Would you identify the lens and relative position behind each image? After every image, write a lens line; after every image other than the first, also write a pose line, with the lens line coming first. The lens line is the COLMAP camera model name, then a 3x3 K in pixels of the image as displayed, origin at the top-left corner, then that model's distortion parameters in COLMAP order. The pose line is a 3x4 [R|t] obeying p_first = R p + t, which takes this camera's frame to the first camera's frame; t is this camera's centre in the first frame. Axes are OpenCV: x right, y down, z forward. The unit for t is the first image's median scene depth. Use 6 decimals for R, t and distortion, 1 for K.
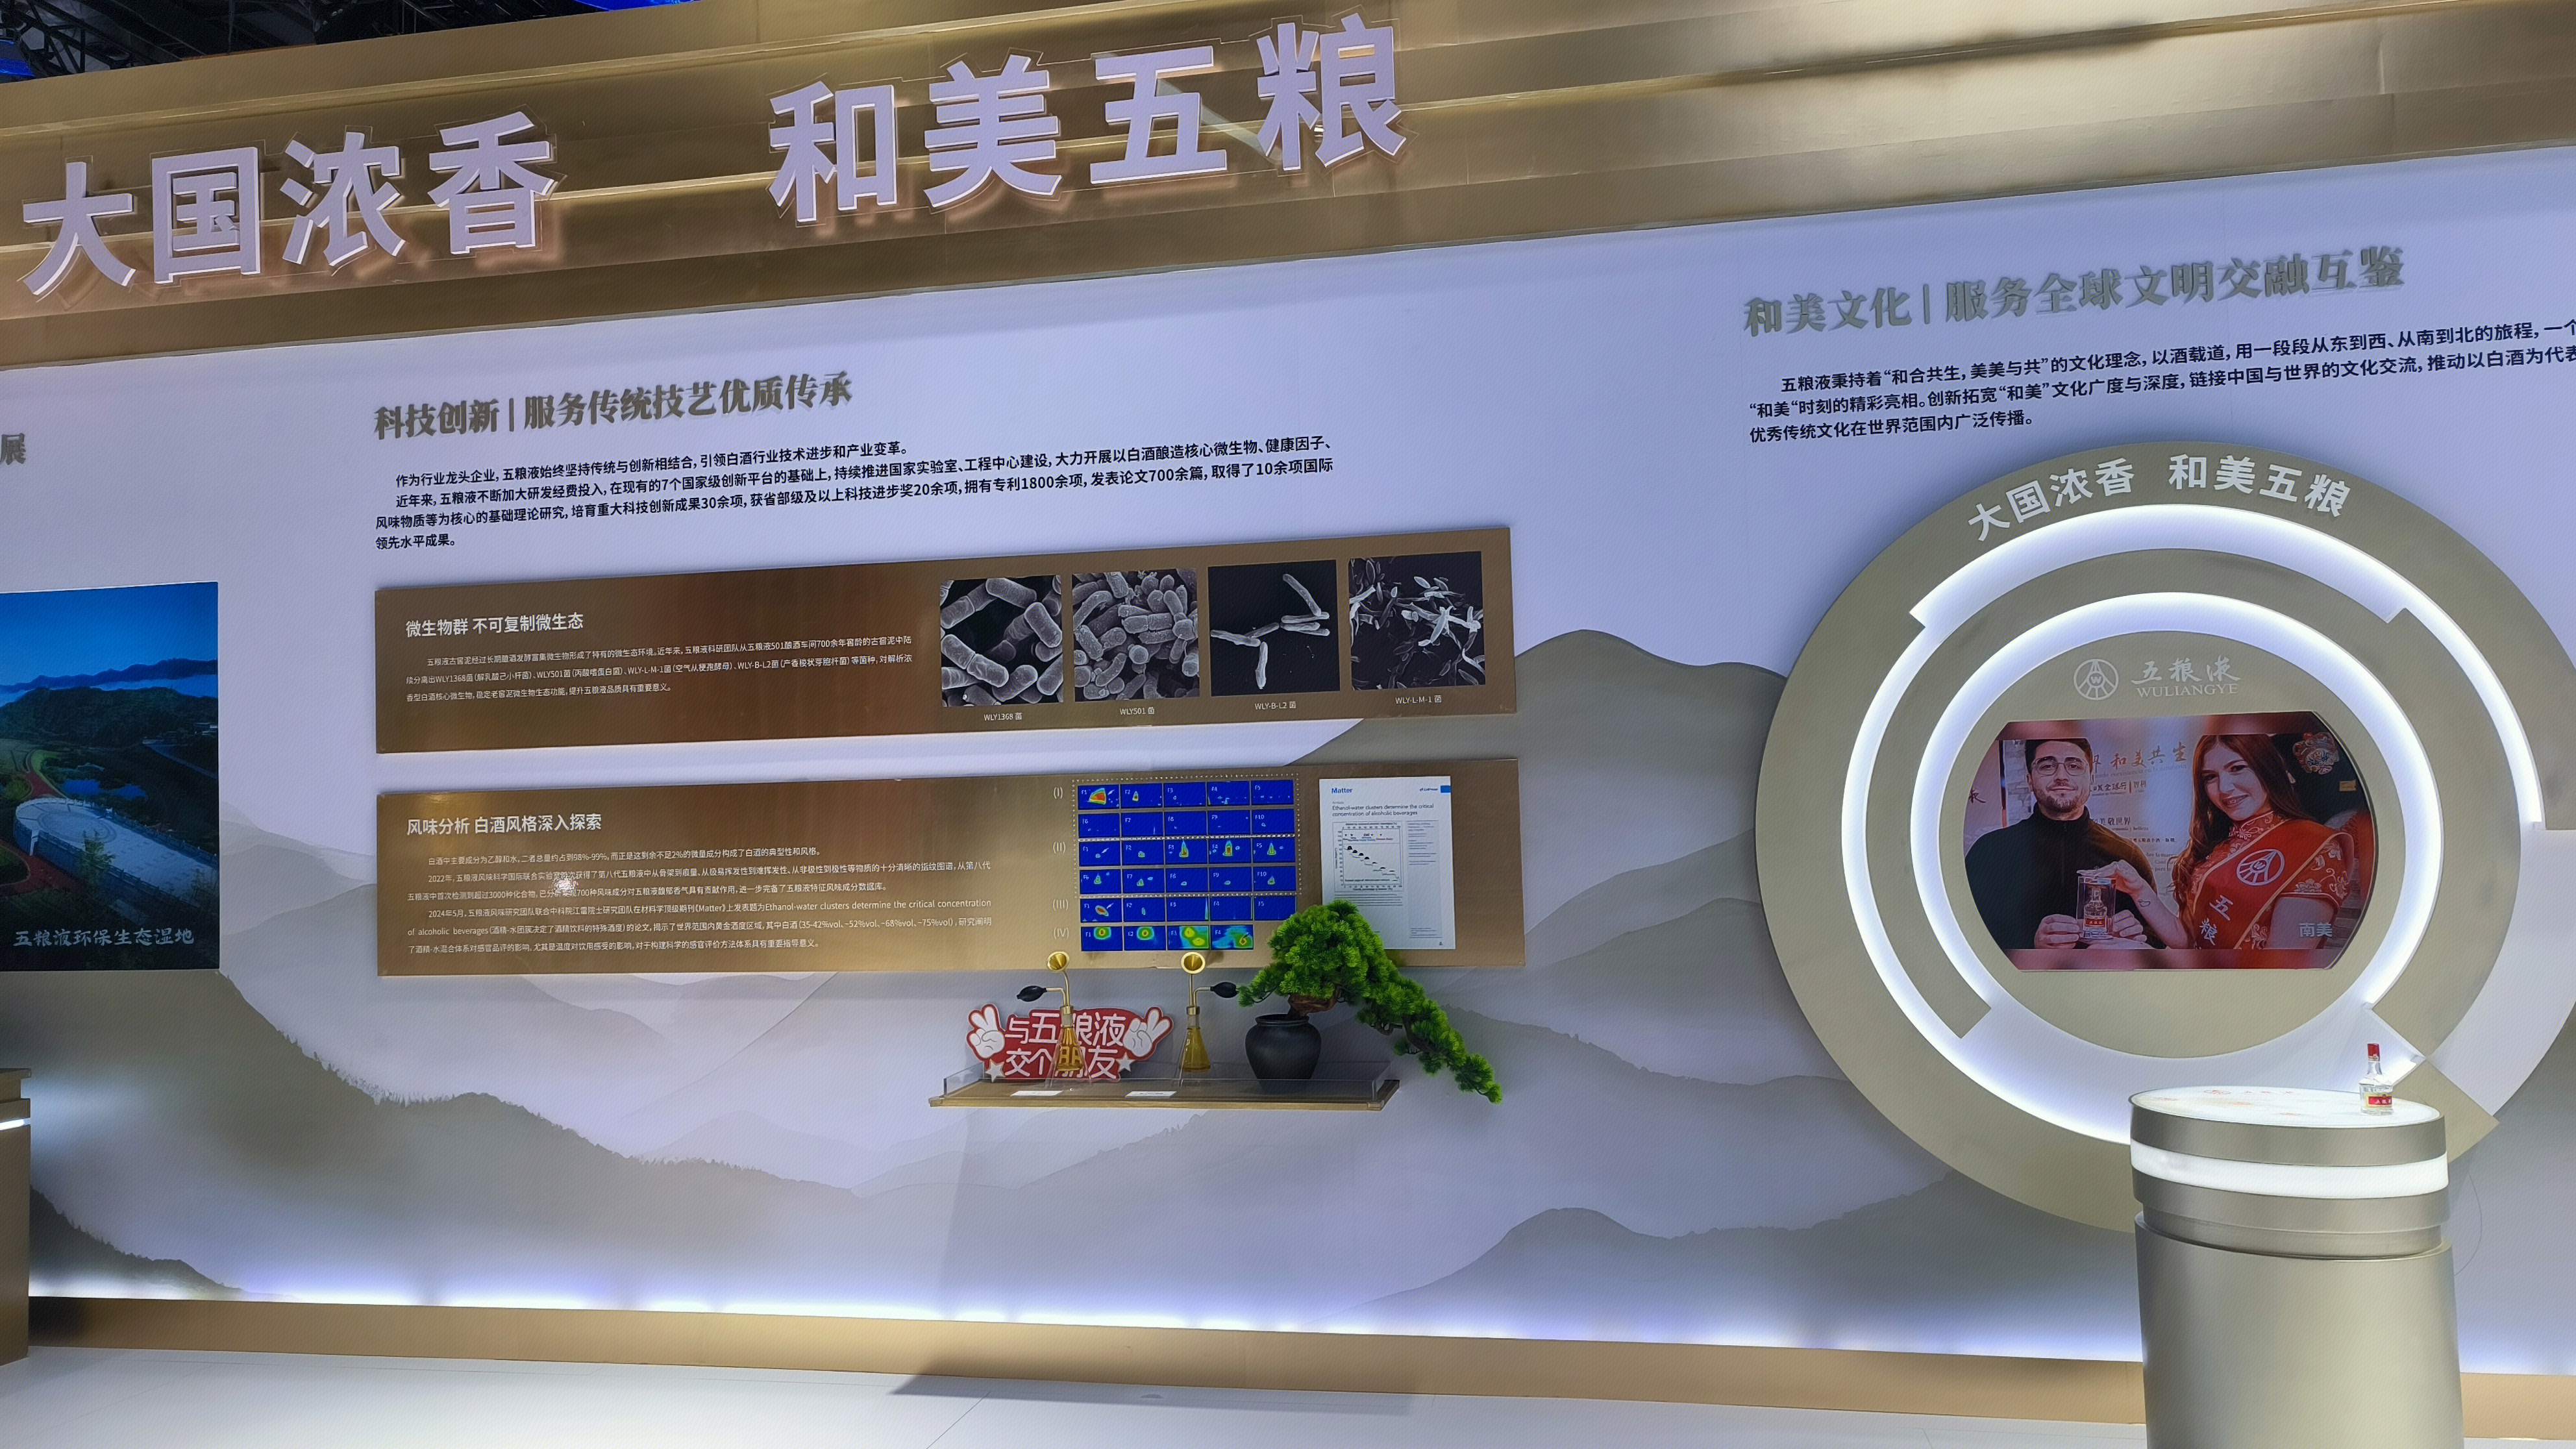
lens RADIAL K [[1880.5, 0, 1288.2], [0, 1880.5, 726.1], [0, 0, 1]] dist [-0.008689, 0.000912]
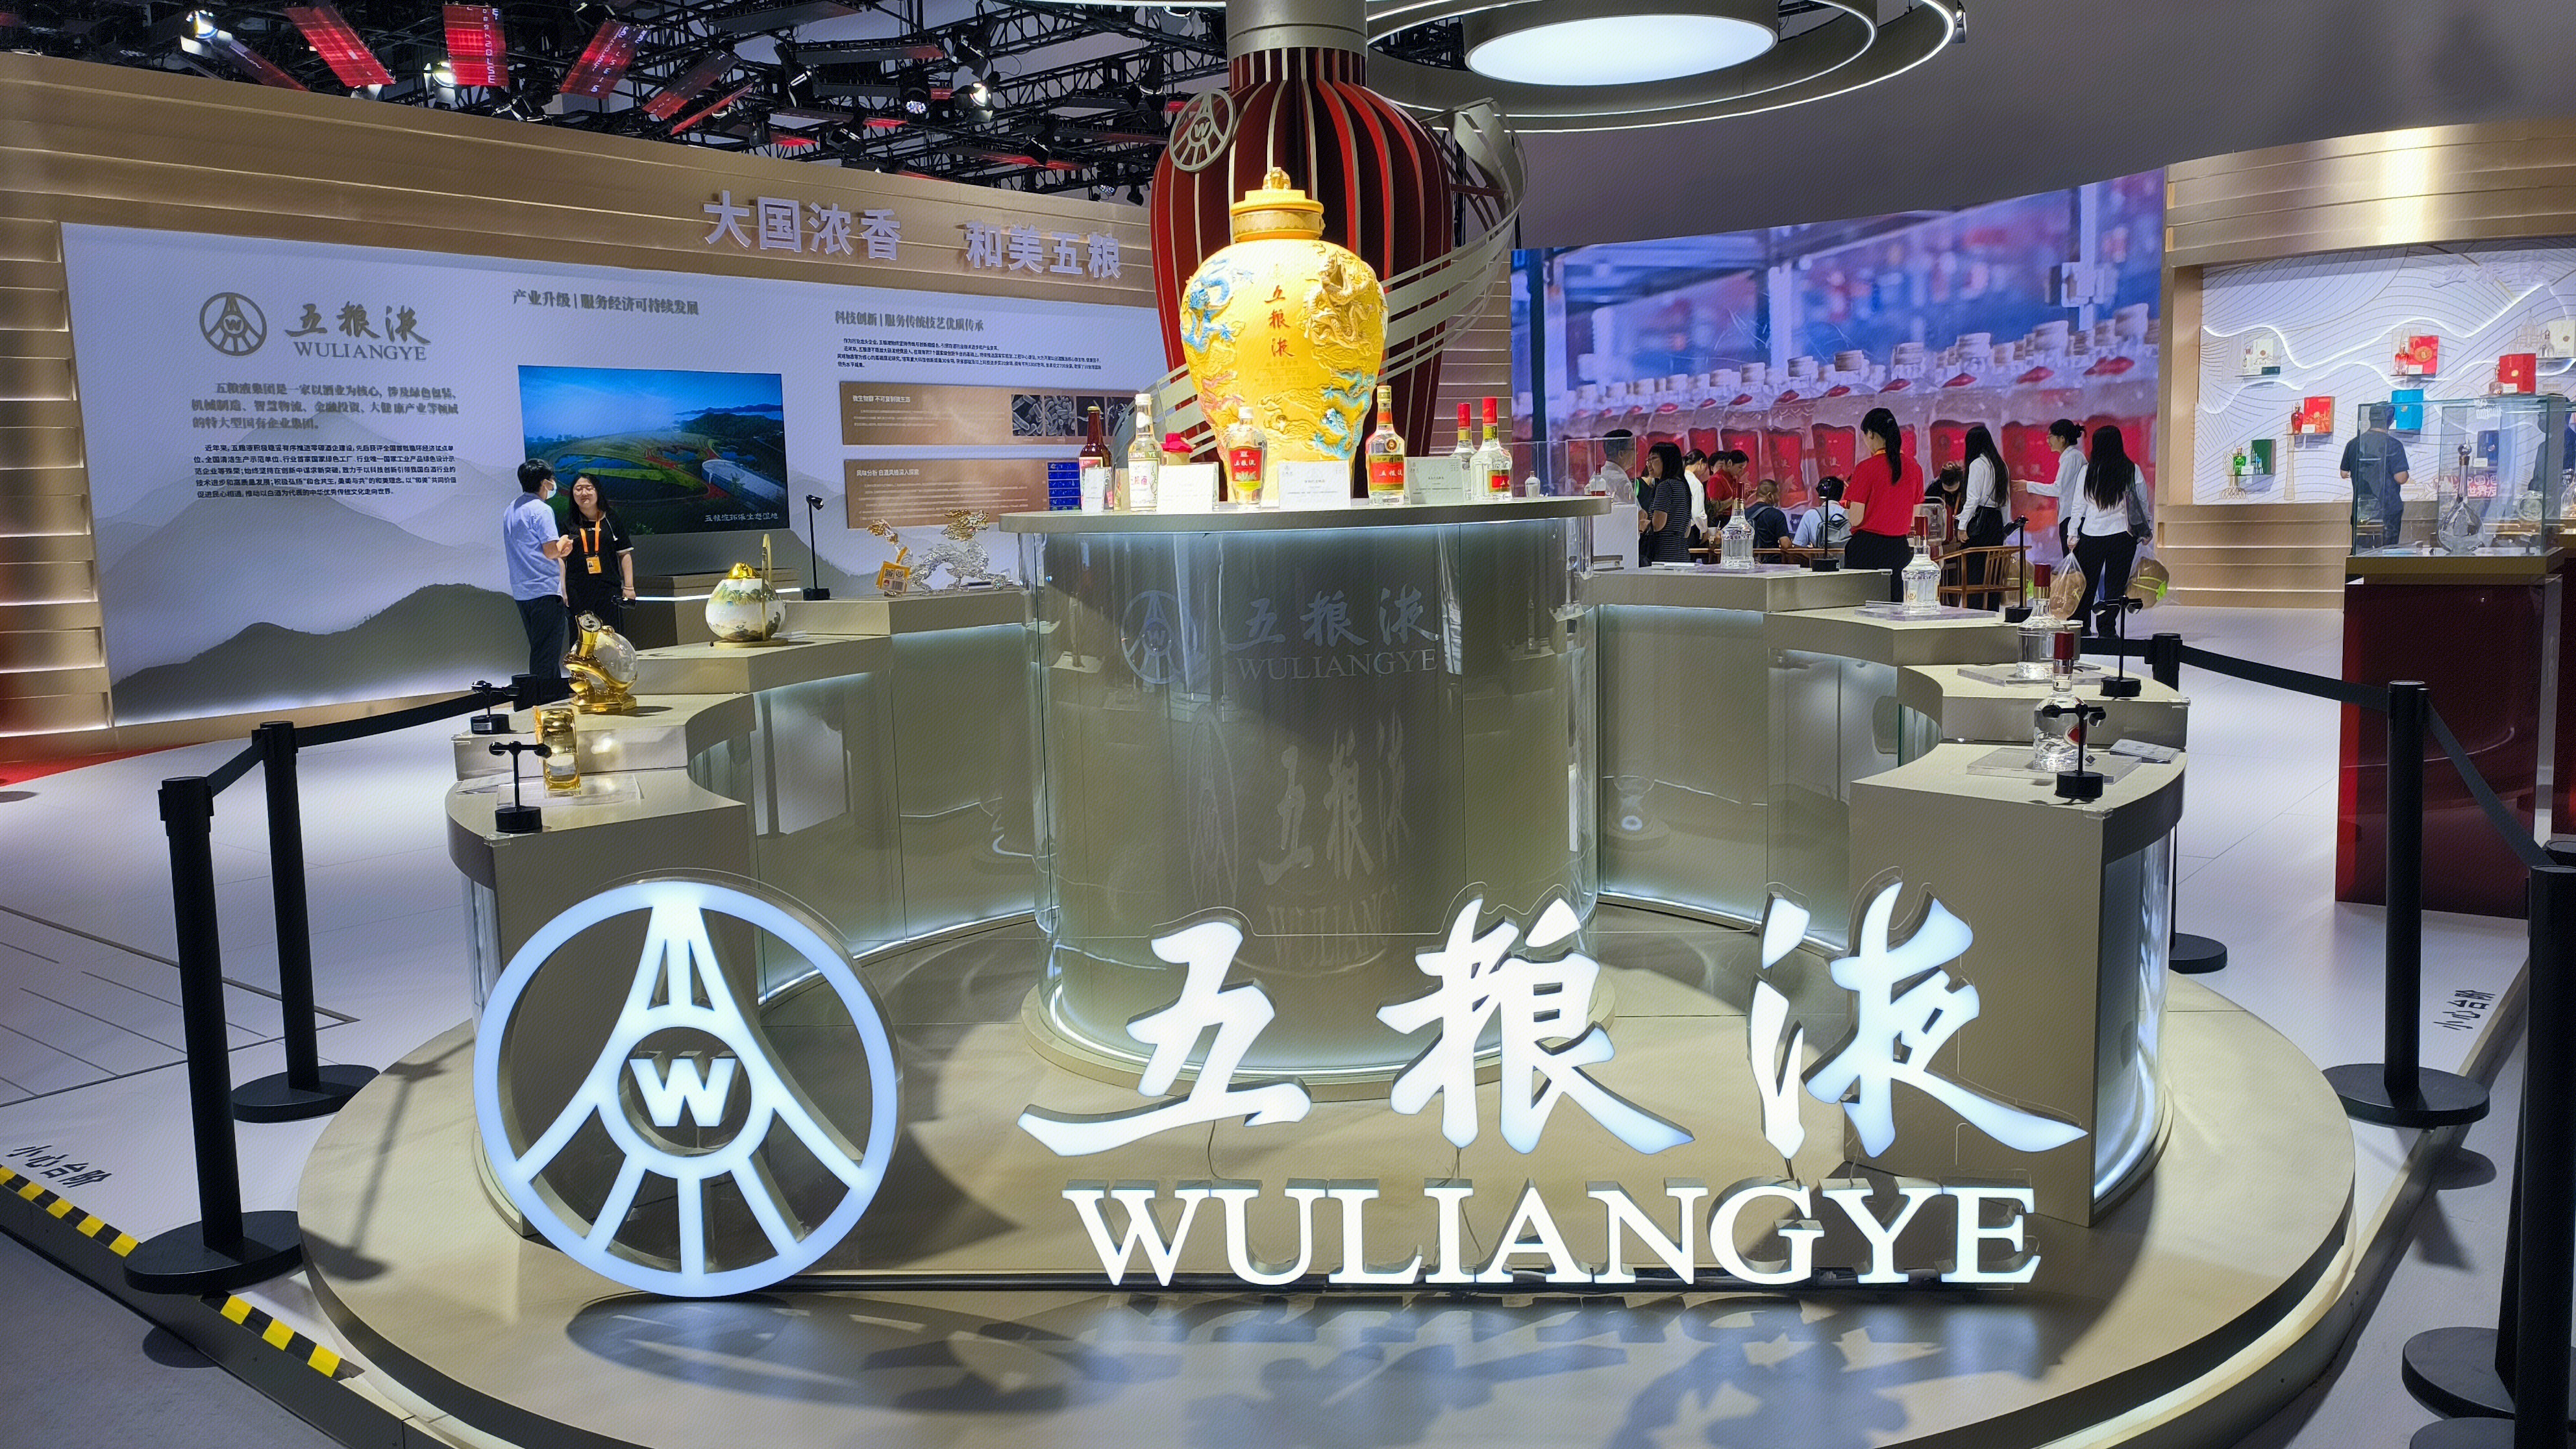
lens RADIAL K [[1880.5, 0, 1290.8], [0, 1880.5, 722.0], [0, 0, 1]] dist [-0.008689, 0.000912]
pose [[0.480660, -0.095515, 0.871690, -2.492479], [-0.022710, 0.992361, 0.121260, 0.065433], [-0.876613, -0.078081, 0.474819, -0.830173]]
